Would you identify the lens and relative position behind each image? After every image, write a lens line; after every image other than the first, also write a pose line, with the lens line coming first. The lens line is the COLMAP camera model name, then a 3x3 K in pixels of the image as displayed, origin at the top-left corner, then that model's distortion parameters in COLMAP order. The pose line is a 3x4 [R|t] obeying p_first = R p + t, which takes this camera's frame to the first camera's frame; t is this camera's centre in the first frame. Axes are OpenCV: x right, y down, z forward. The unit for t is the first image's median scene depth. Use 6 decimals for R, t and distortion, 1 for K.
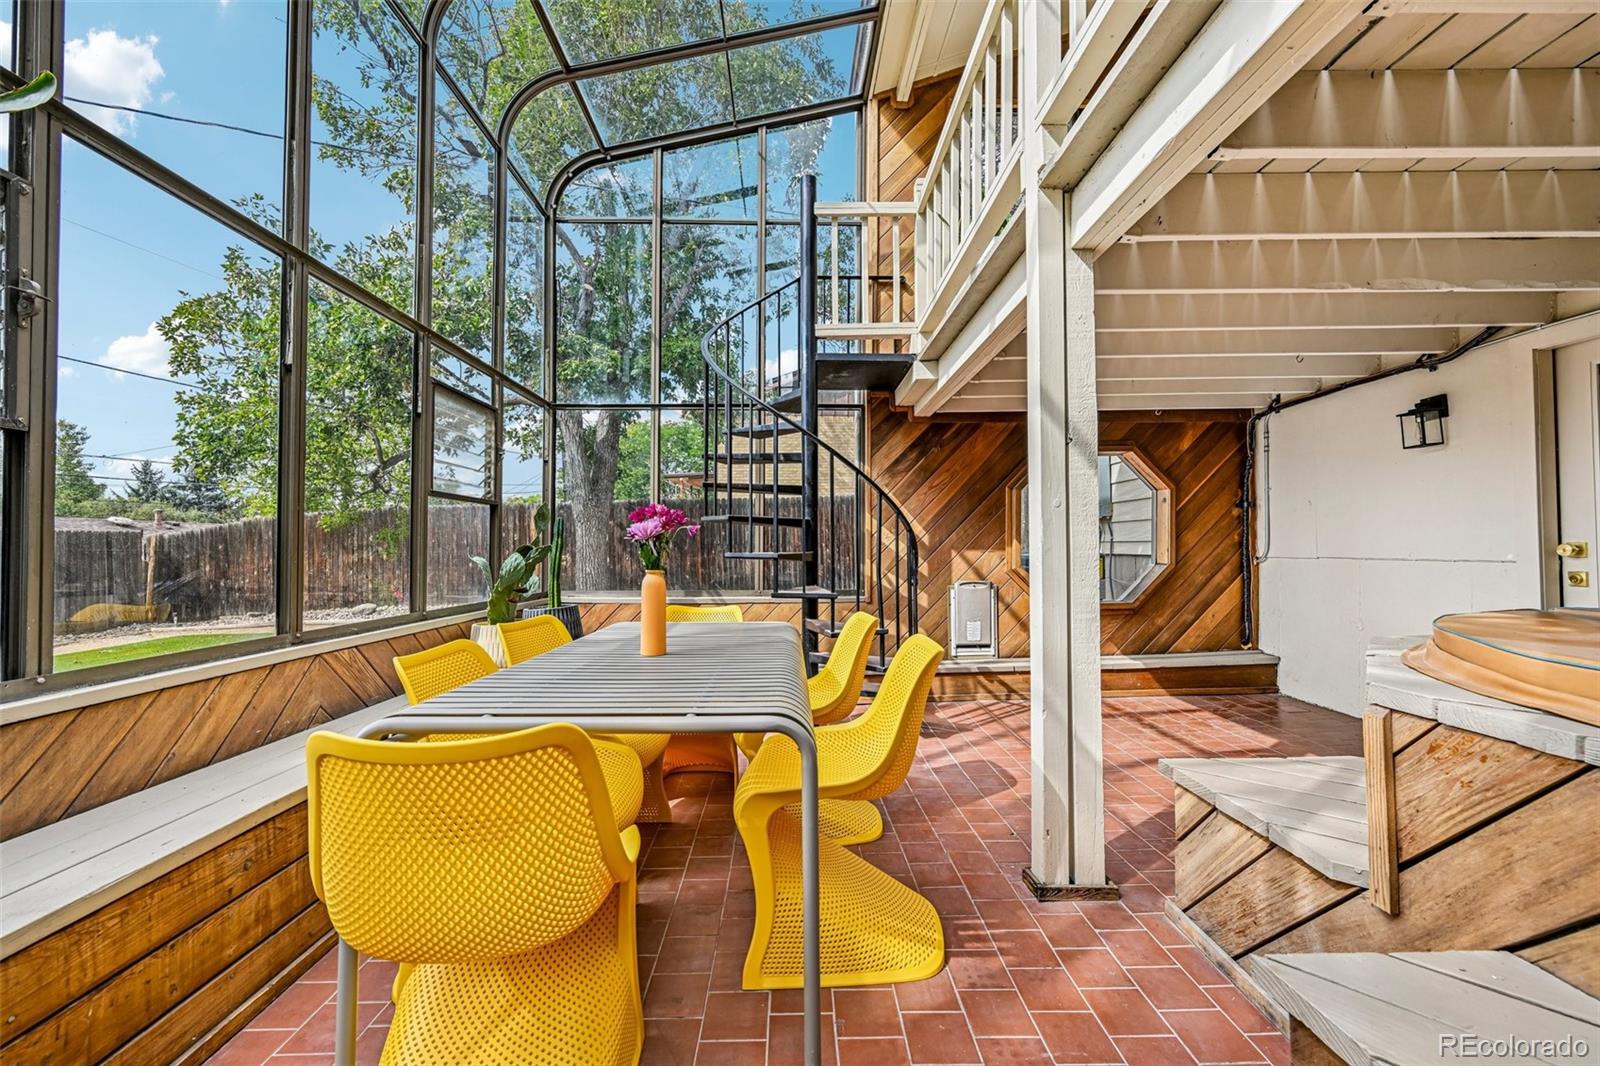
lens RADIAL K [[636.4, 0, 799.4], [0, 636.4, 542.2], [0, 0, 1]] dist [-0.007311, 0.000044]
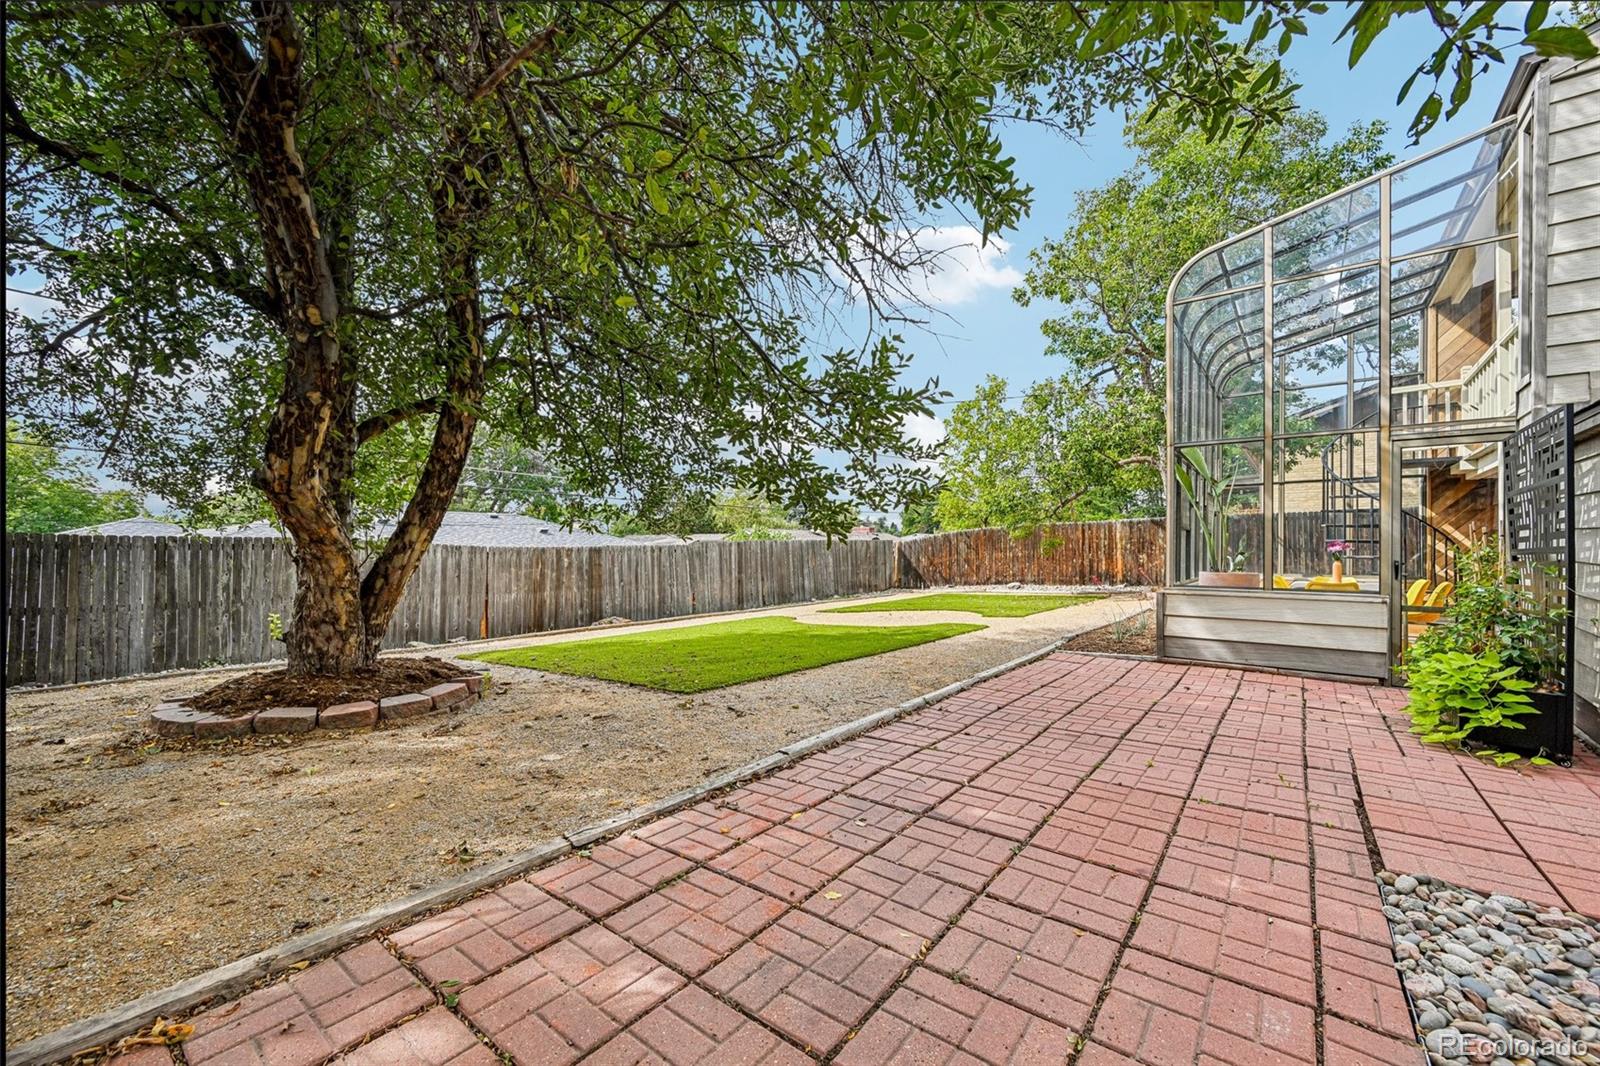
lens RADIAL K [[636.4, 0, 799.4], [0, 636.4, 542.2], [0, 0, 1]] dist [-0.007311, 0.000044]
pose [[0.781488, 0.003328, -0.623911, -0.172892], [-0.005180, 0.999986, -0.001154, -0.010278], [0.623899, 0.004134, 0.781494, -1.553713]]
